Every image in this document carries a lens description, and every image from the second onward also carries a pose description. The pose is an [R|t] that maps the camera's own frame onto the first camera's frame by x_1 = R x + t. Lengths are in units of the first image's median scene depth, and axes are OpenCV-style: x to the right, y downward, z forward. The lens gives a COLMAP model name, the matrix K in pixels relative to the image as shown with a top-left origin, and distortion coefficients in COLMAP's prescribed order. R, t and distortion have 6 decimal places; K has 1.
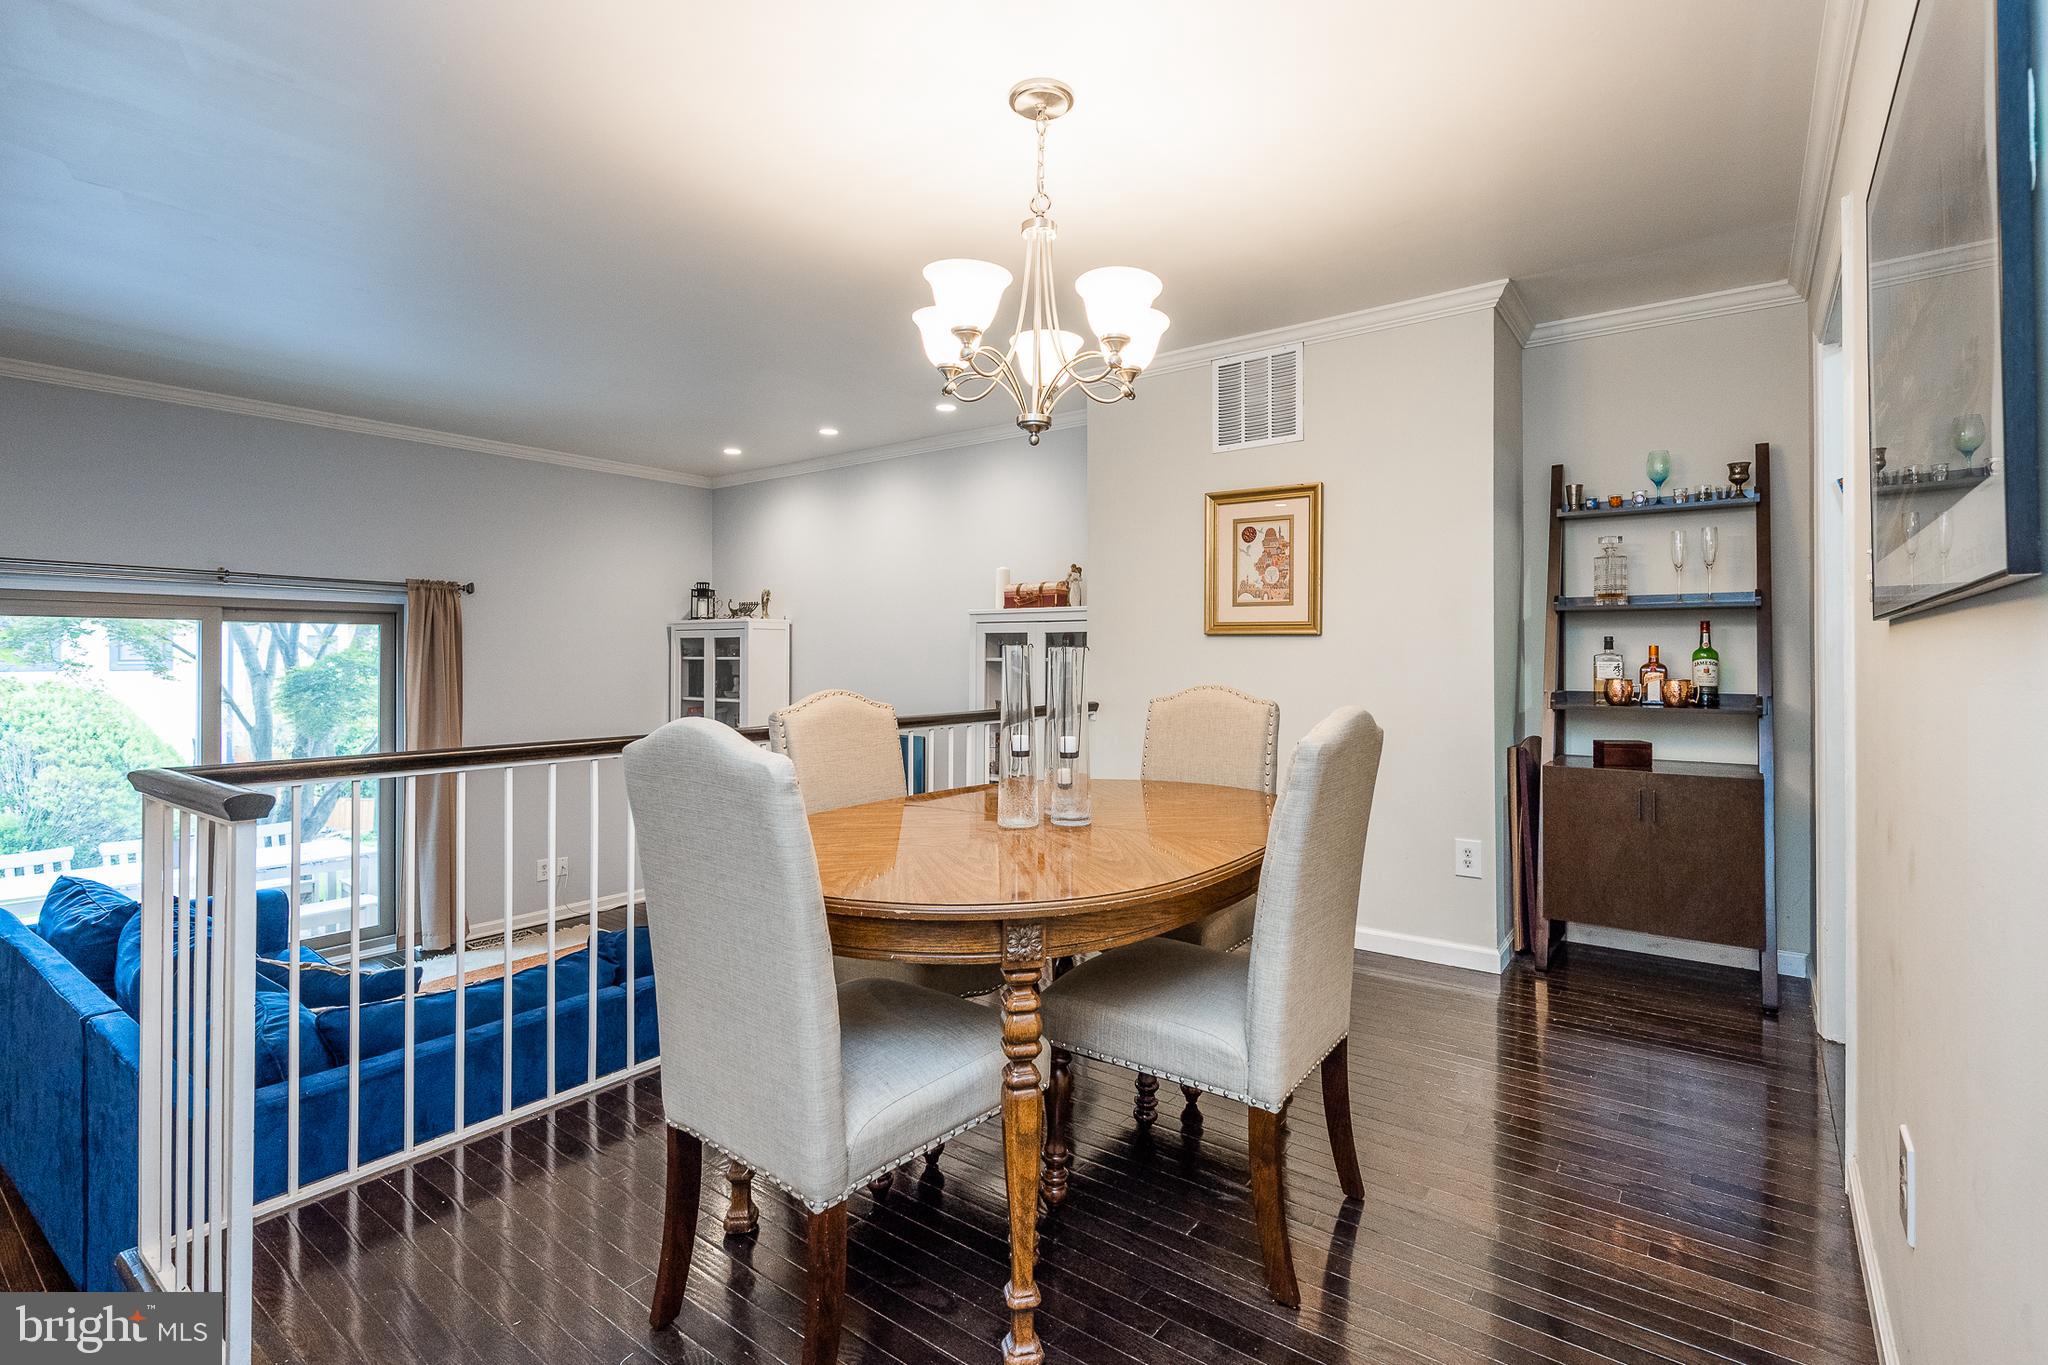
lens RADIAL K [[940.8, 0, 1033.0], [0, 940.8, 655.5], [0, 0, 1]] dist [0.023197, 0.000506]
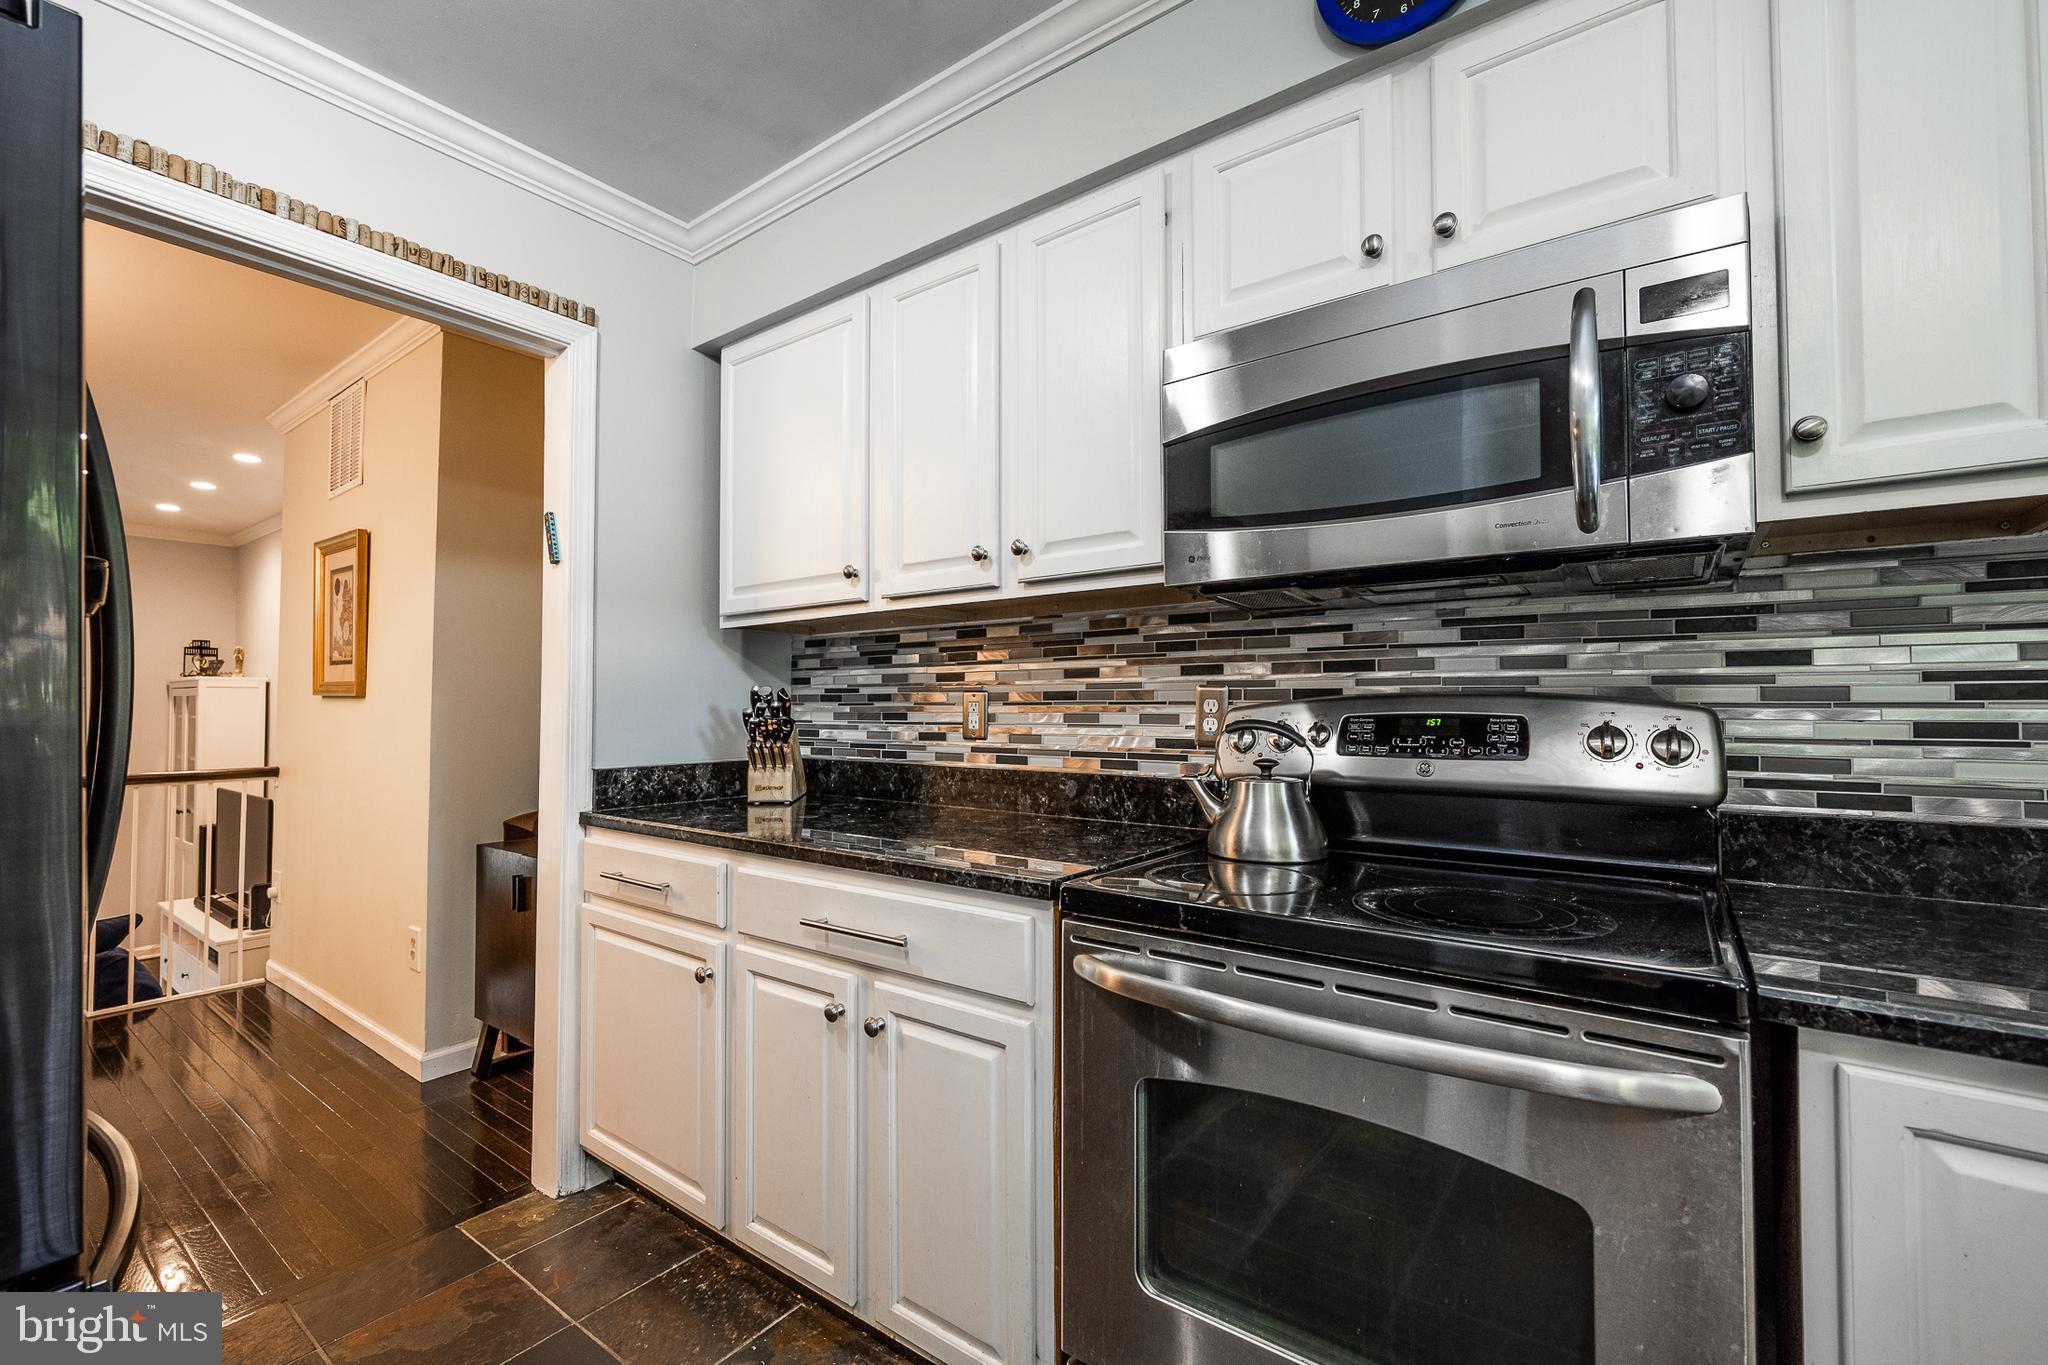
lens RADIAL K [[860.3, 0, 1024.0], [0, 860.3, 682.5], [0, 0, 1]] dist [-0.000429, -0.000129]
pose [[0.999974, -0.004120, 0.005842, 0.881684], [0.004261, 0.999695, -0.024342, -0.011282], [-0.005740, 0.024366, 0.999687, 0.152916]]
